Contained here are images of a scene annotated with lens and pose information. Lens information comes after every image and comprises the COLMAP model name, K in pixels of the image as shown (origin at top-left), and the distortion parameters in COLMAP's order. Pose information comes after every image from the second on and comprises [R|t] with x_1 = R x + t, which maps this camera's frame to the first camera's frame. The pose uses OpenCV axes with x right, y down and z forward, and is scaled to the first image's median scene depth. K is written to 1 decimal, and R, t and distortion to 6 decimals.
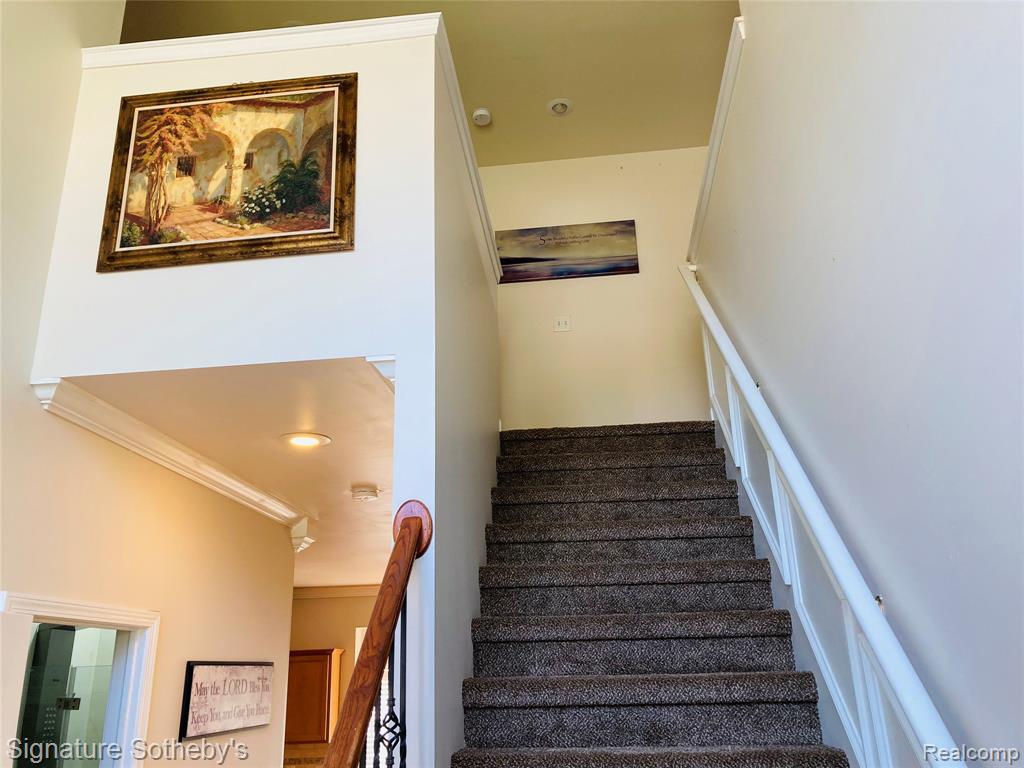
lens RADIAL K [[841.9, 0, 505.2], [0, 841.9, 382.4], [0, 0, 1]] dist [0.037145, -0.043691]
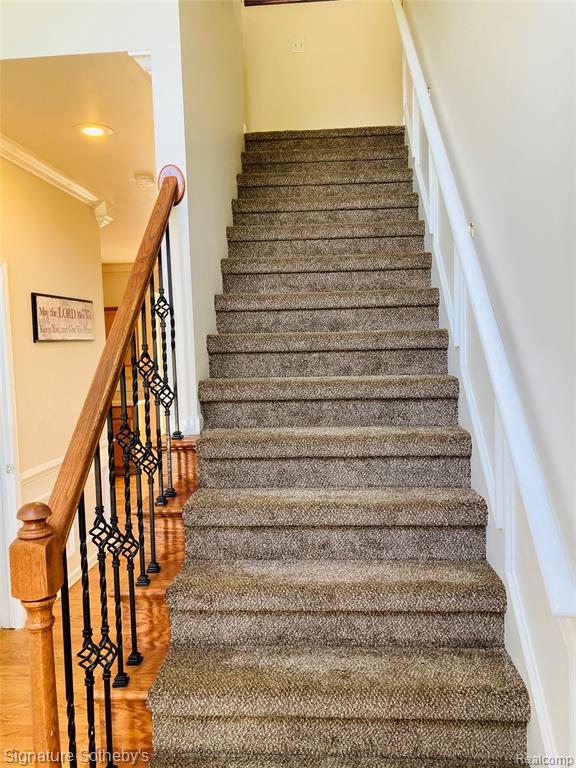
lens RADIAL K [[631.5, 0, 294.8], [0, 631.5, 380.2], [0, 0, 1]] dist [0.037145, -0.043691]
pose [[0.999035, -0.006806, 0.043381, 0.037443], [-0.010651, 0.920861, 0.389744, 0.037773], [-0.042600, -0.389830, 0.919901, -0.104360]]
